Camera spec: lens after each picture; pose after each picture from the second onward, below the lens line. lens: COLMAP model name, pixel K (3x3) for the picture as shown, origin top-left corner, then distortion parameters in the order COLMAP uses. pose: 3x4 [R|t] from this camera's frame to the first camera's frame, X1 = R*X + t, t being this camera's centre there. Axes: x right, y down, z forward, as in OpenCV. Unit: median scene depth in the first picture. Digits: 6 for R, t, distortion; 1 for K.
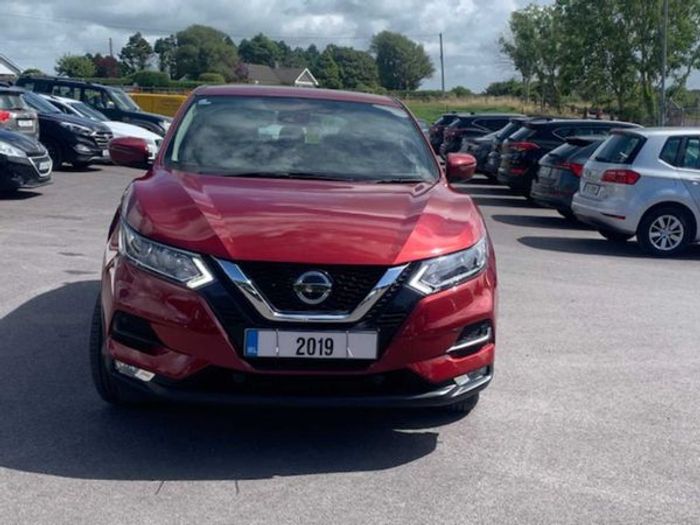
lens RADIAL K [[902.8, 0, 350.0], [0, 902.8, 262.5], [0, 0, 1]] dist [-0.003000, -0.007521]
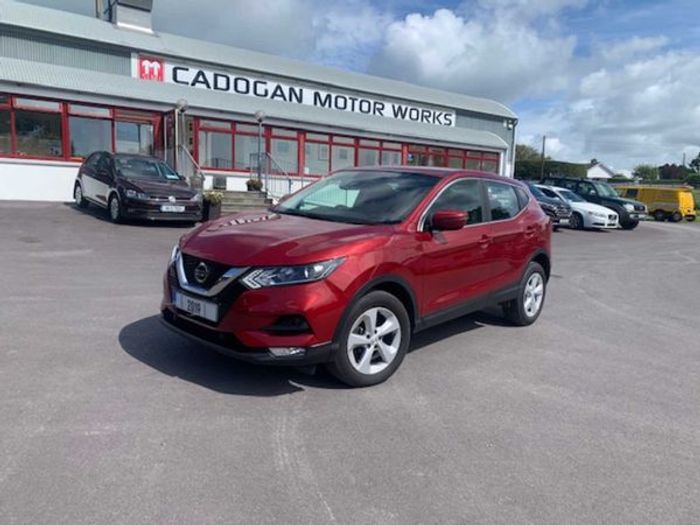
lens RADIAL K [[519.6, 0, 352.0], [0, 519.6, 265.4], [0, 0, 1]] dist [0.059656, -0.098975]
pose [[0.677172, 0.111211, -0.727372, 0.190574], [-0.141287, 0.989771, 0.019794, -0.010173], [0.722133, 0.089364, 0.685958, 0.116525]]
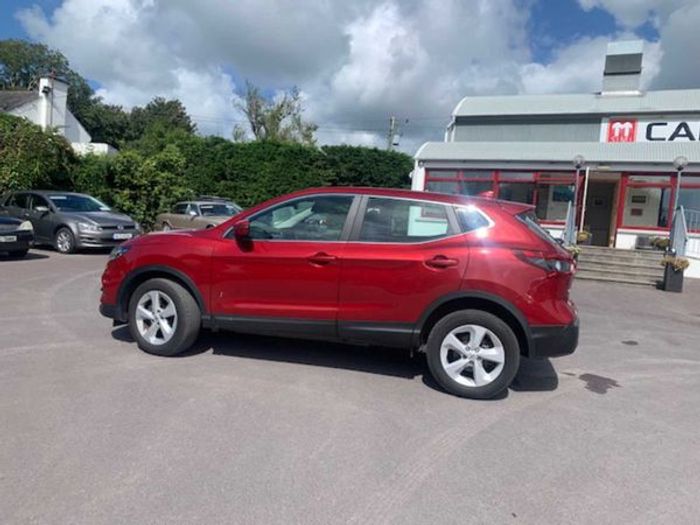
lens RADIAL K [[519.6, 0, 352.0], [0, 519.6, 265.4], [0, 0, 1]] dist [0.059656, -0.098975]
pose [[-0.316308, 0.020923, -0.948426, 0.271203], [-0.223779, 0.969898, 0.096028, -0.053278], [0.921885, 0.242612, -0.302104, 0.457466]]
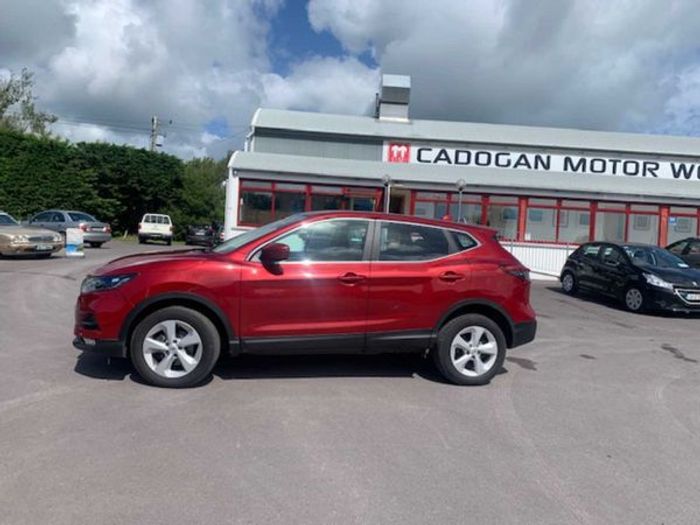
lens RADIAL K [[519.6, 0, 352.0], [0, 519.6, 265.4], [0, 0, 1]] dist [0.059656, -0.098975]
pose [[0.143294, 0.016289, -0.989546, 0.312450], [-0.205494, 0.978563, -0.013649, -0.031427], [0.968111, 0.205302, 0.143569, 0.322459]]
